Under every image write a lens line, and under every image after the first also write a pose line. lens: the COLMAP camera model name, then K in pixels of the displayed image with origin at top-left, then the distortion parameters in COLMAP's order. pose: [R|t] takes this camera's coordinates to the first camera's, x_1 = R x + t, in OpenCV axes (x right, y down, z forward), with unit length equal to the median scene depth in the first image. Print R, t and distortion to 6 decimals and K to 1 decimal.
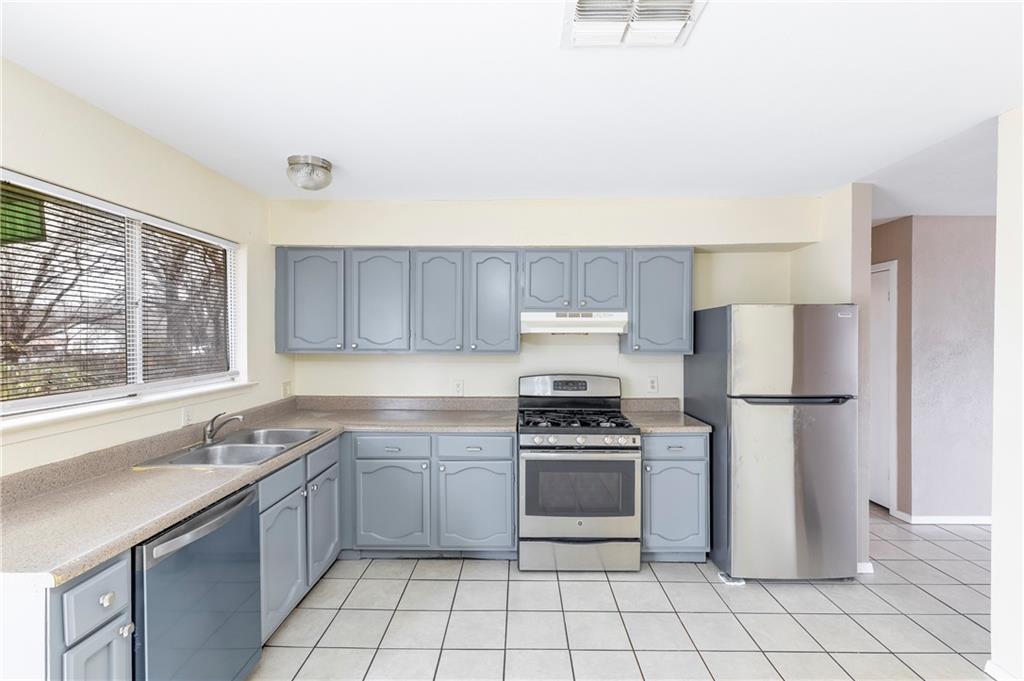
lens RADIAL K [[472.0, 0, 512.0], [0, 472.0, 340.5], [0, 0, 1]] dist [0.002441, 0.000470]
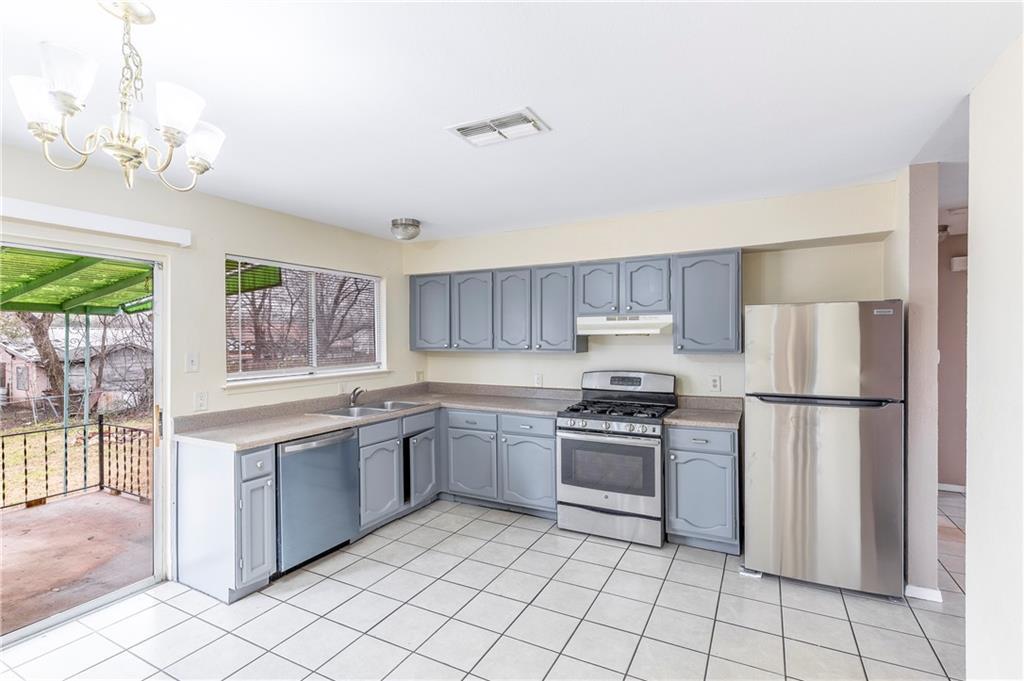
lens RADIAL K [[462.2, 0, 492.9], [0, 462.2, 342.2], [0, 0, 1]] dist [-0.000040, 0.000227]
pose [[0.892265, -0.002394, -0.451505, 0.395217], [0.002544, 0.999997, -0.000275, 0.003045], [0.451505, -0.000903, 0.892268, -0.144841]]
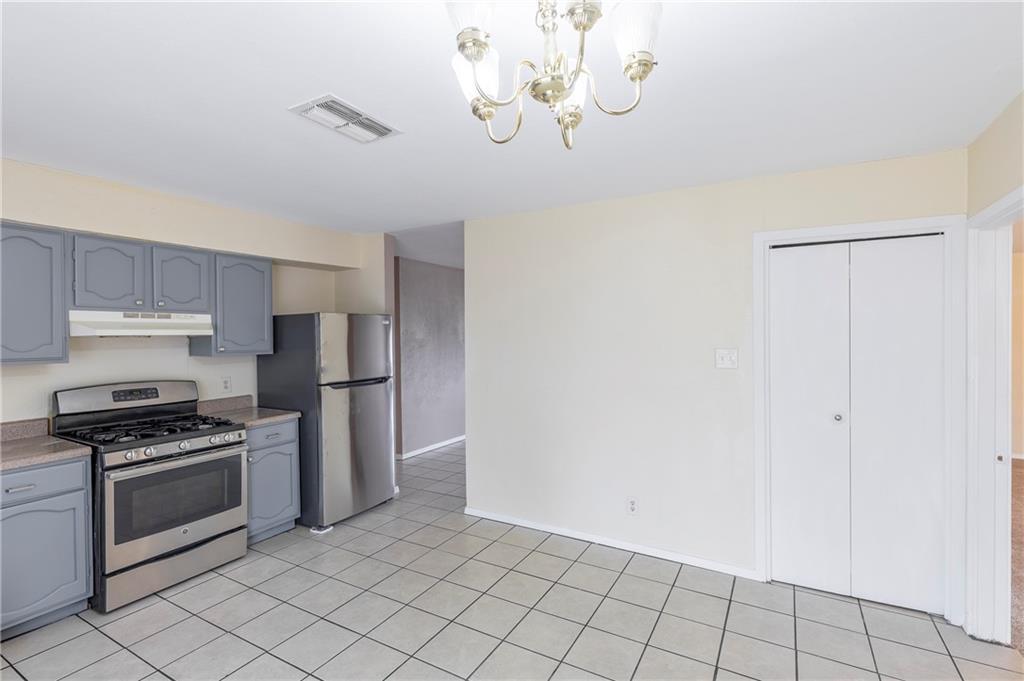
lens RADIAL K [[461.9, 0, 512.0], [0, 461.9, 340.5], [0, 0, 1]] dist [0.003190, 0.000065]
pose [[0.498804, -0.015722, 0.866572, -0.325577], [0.017221, 0.999818, 0.008227, -0.001657], [-0.866544, 0.010820, 0.498984, -0.060070]]
